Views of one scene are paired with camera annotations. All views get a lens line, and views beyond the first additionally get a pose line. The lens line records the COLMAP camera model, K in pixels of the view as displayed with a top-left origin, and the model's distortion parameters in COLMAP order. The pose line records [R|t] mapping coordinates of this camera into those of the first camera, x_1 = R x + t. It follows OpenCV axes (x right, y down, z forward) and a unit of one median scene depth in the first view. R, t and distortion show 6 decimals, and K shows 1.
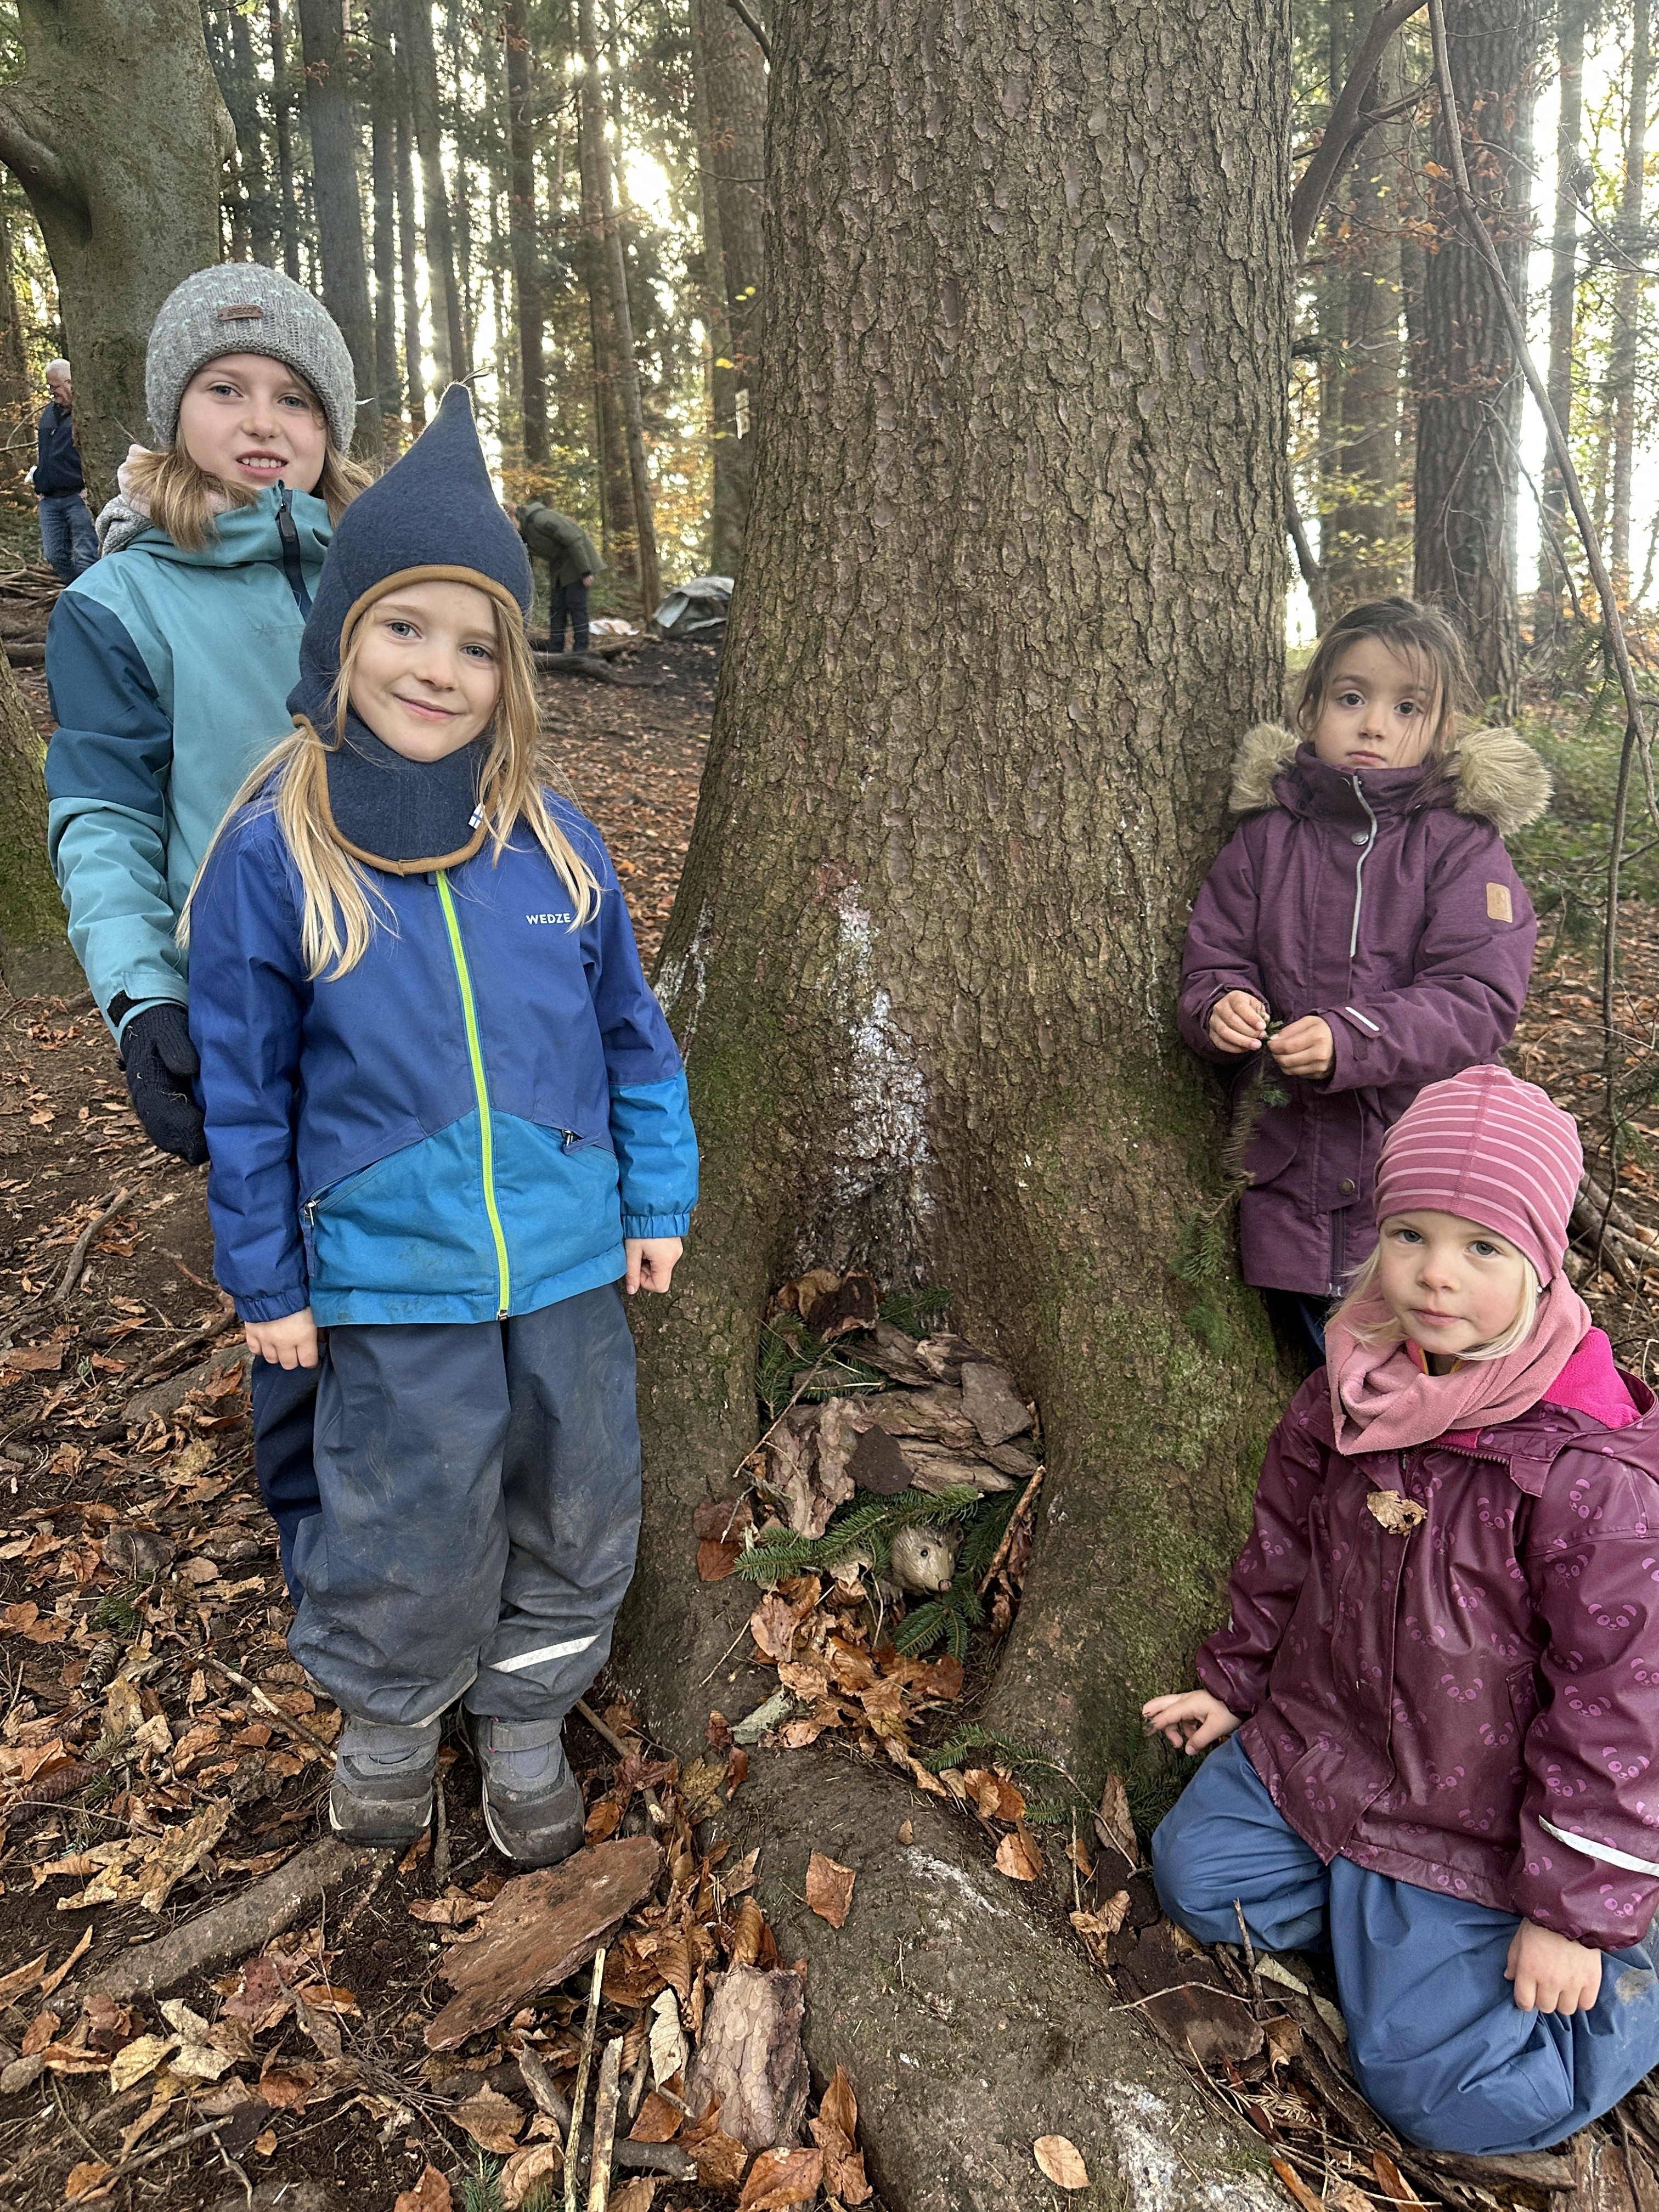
lens RADIAL K [[1598.1, 0, 824.5], [0, 1598.1, 1102.0], [0, 0, 1]] dist [0.009943, 0.000041]
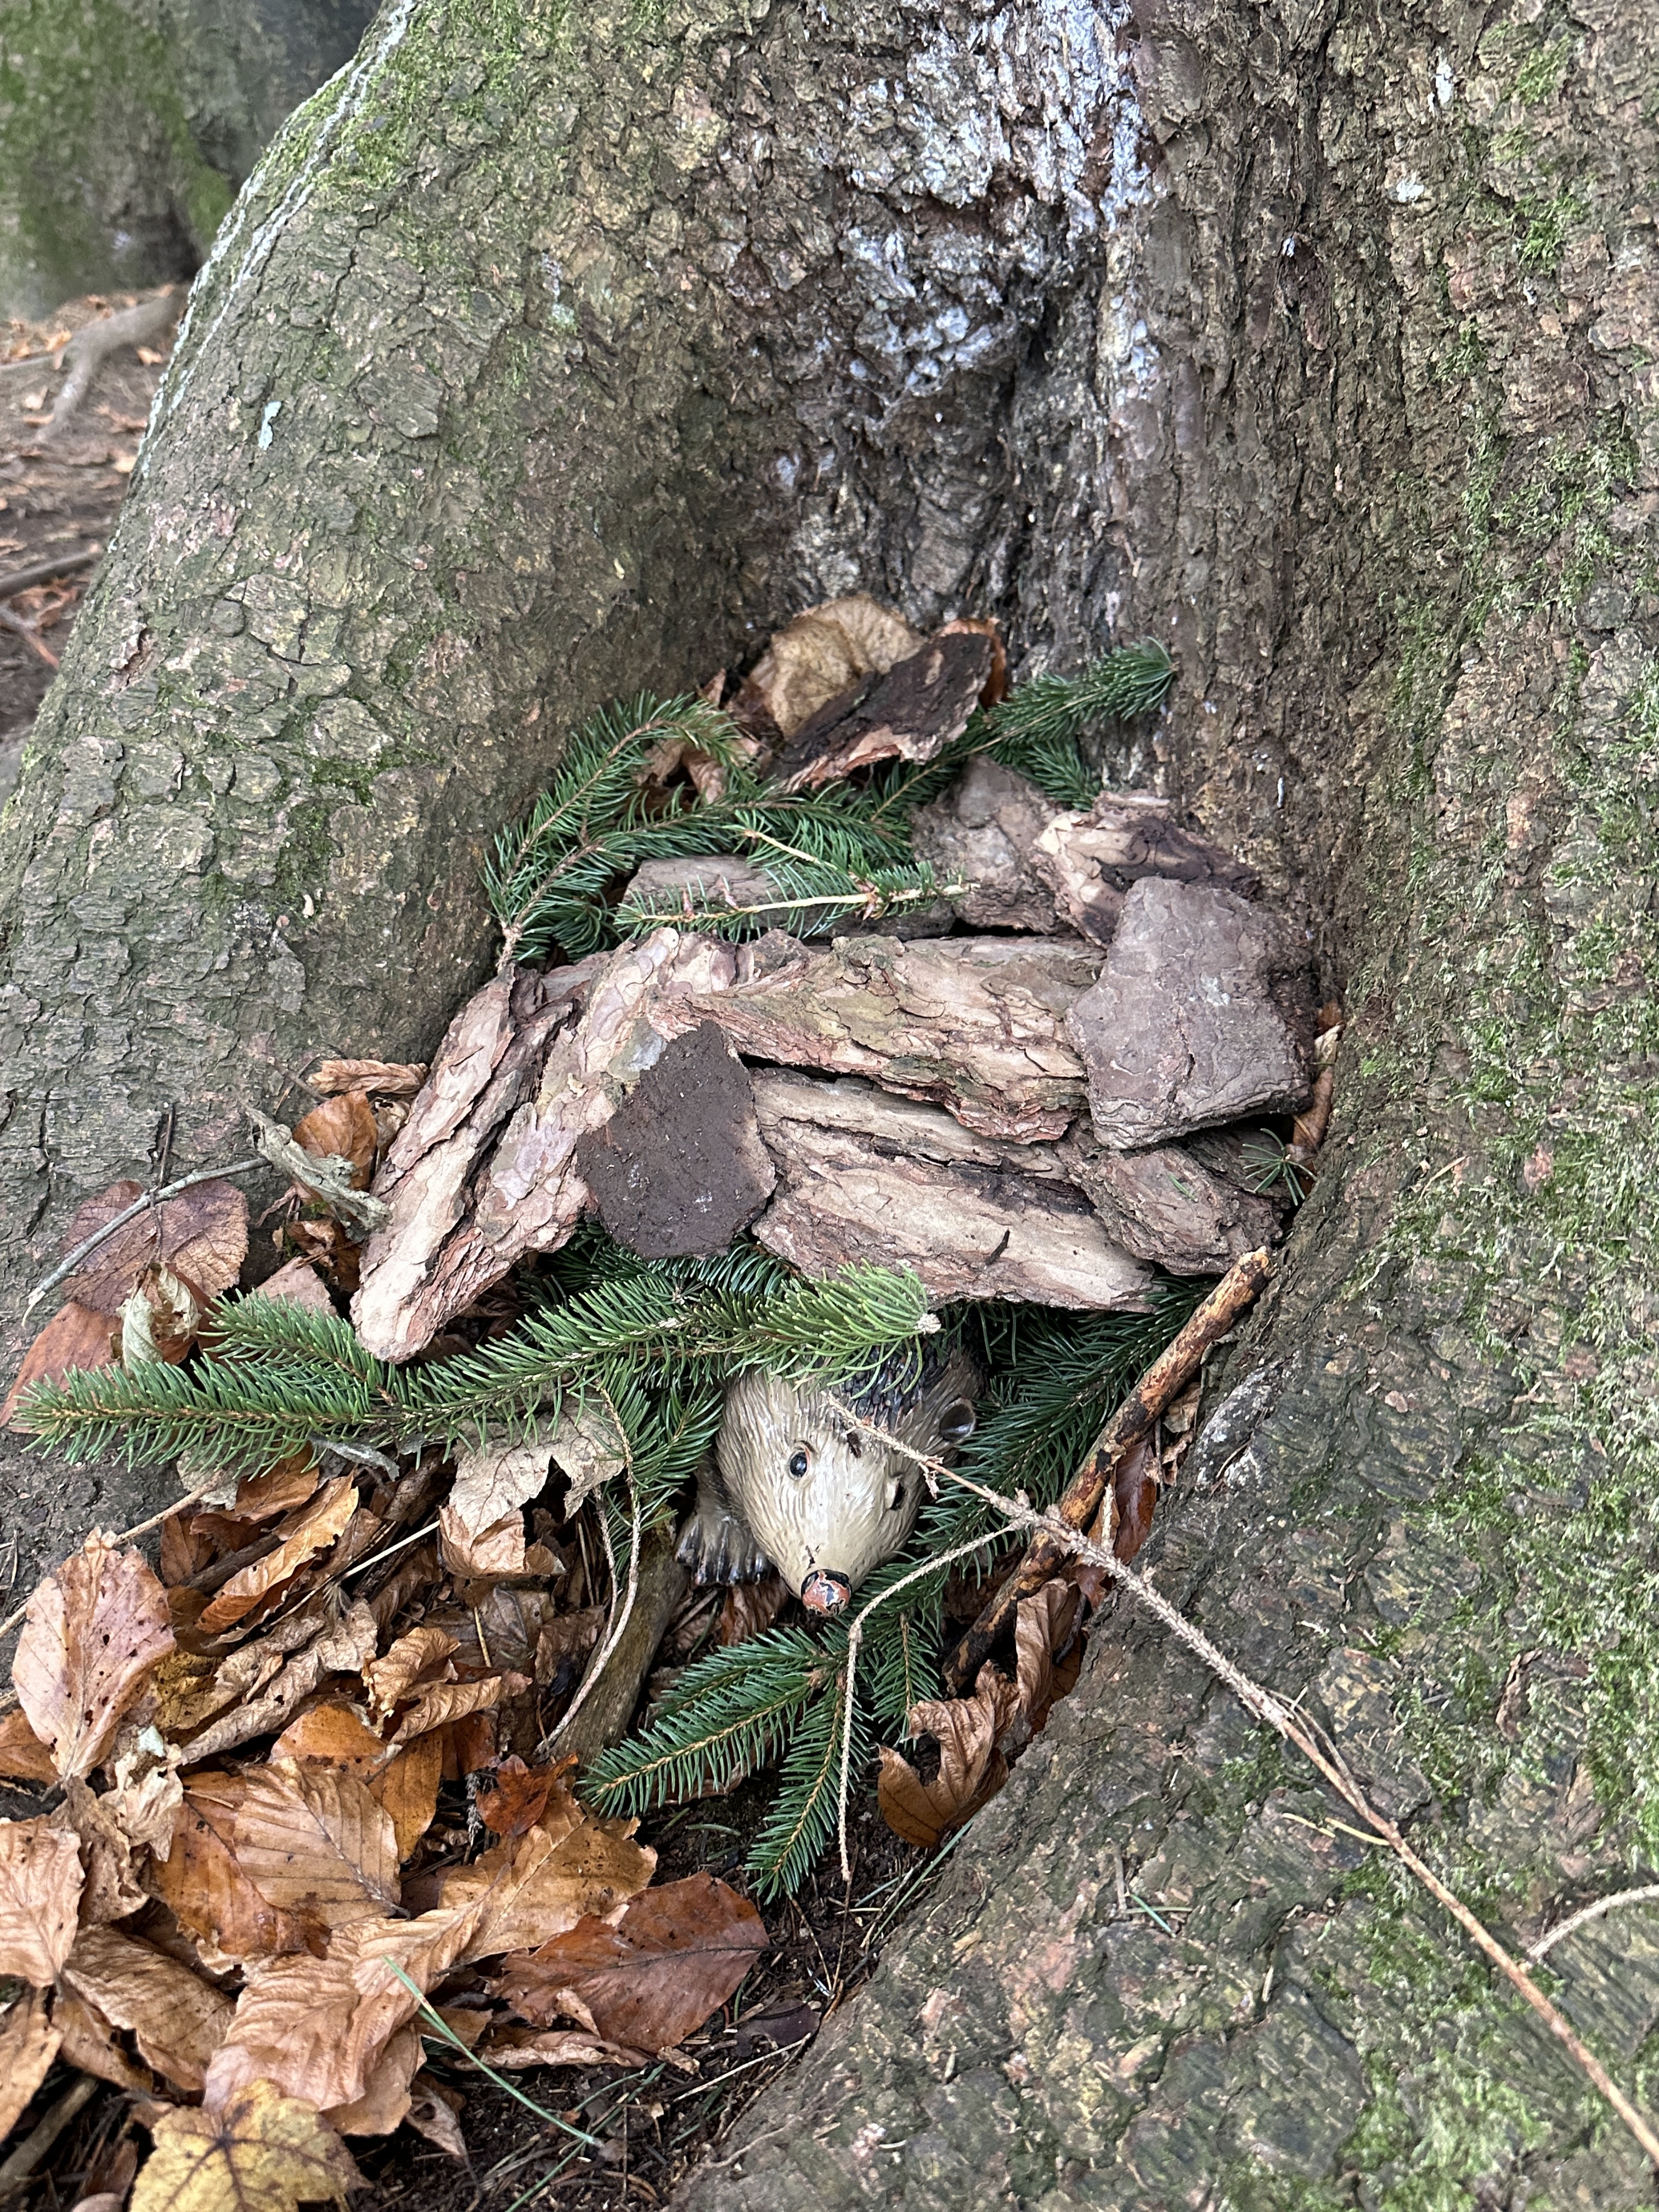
lens RADIAL K [[1801.3, 0, 827.6], [0, 1801.3, 1120.9], [0, 0, 1]] dist [0.061349, -0.016355]
pose [[0.920919, 0.143992, -0.362181, 0.169591], [-0.061588, 0.971341, 0.229575, 0.137980], [0.384858, -0.189114, 0.903394, 0.682672]]
